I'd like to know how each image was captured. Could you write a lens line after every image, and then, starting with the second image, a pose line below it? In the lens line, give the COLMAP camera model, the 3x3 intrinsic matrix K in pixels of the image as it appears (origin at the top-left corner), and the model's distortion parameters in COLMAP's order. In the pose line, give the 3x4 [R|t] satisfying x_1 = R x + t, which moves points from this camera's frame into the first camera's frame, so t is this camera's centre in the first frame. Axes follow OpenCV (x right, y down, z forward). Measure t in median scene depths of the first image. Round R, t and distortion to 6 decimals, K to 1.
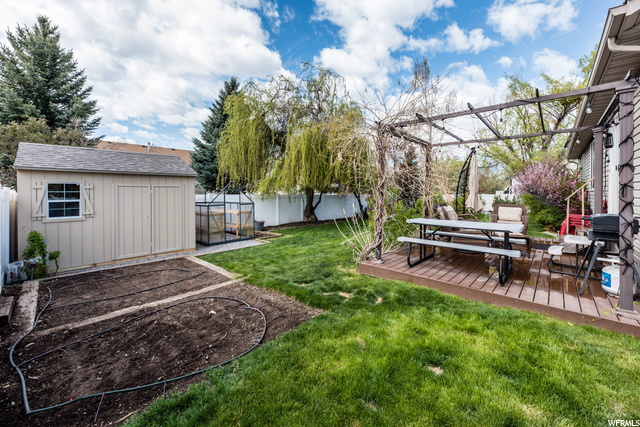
lens RADIAL K [[261.3, 0, 320.3], [0, 261.3, 187.2], [0, 0, 1]] dist [0.000897, 0.000112]
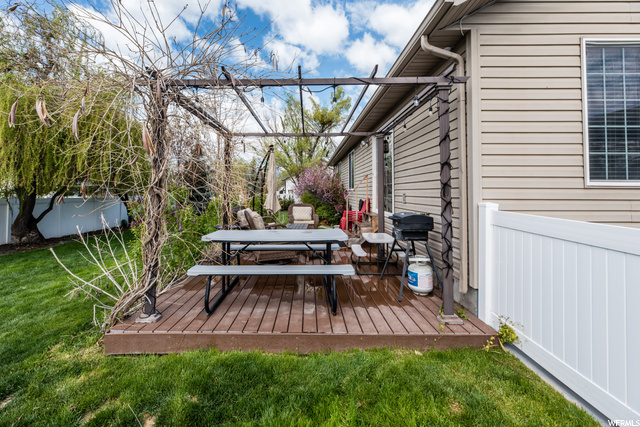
lens RADIAL K [[261.3, 0, 320.3], [0, 261.3, 187.2], [0, 0, 1]] dist [0.000897, 0.000112]
pose [[0.712726, 0.007542, 0.701402, 0.085270], [-0.006246, 0.999971, -0.004405, 0.004290], [-0.701414, -0.001242, 0.712753, 0.335218]]
